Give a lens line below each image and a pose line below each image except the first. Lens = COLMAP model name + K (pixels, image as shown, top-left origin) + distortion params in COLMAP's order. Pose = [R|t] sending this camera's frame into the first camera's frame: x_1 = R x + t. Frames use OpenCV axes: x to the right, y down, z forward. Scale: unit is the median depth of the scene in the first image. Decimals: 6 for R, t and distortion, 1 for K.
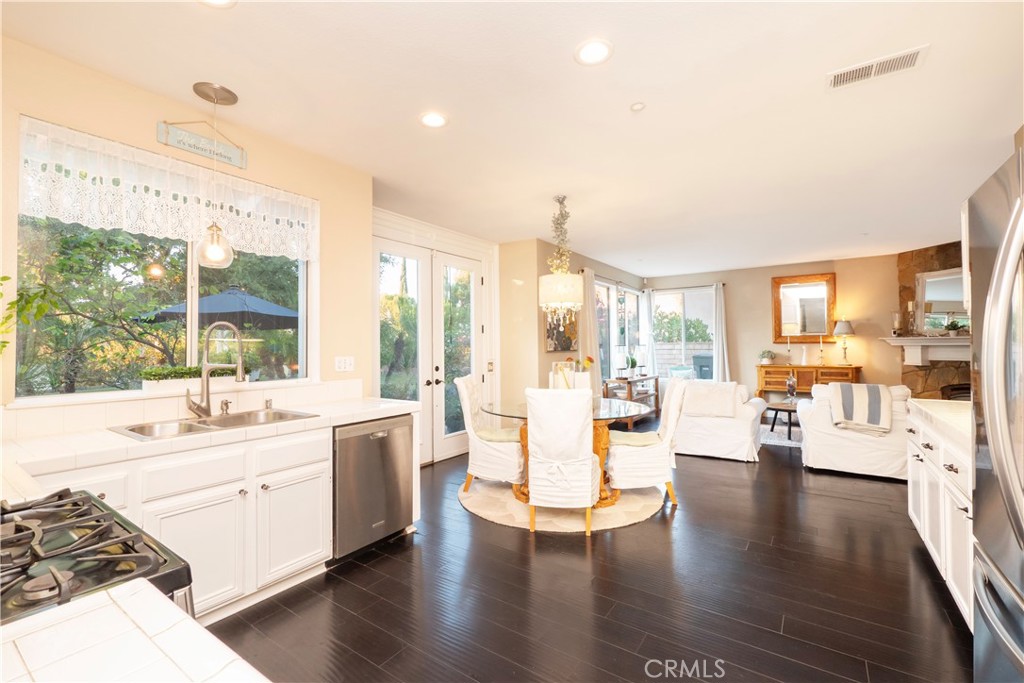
lens RADIAL K [[440.7, 0, 512.7], [0, 440.7, 340.7], [0, 0, 1]] dist [0.022585, 0.000225]
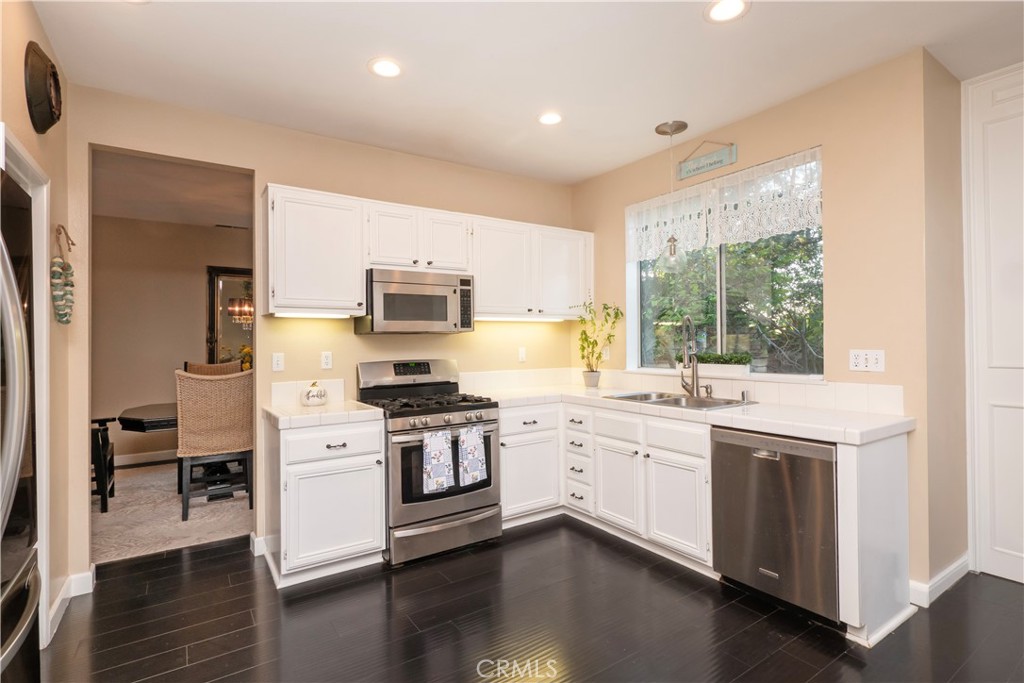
lens RADIAL K [[497.4, 0, 512.1], [0, 497.4, 342.1], [0, 0, 1]] dist [0.006280, 0.001851]
pose [[-0.362628, 0.009616, -0.931884, 0.699707], [0.026510, 0.999649, -0.000001, 0.013429], [0.931557, -0.024704, -0.362756, 1.000723]]
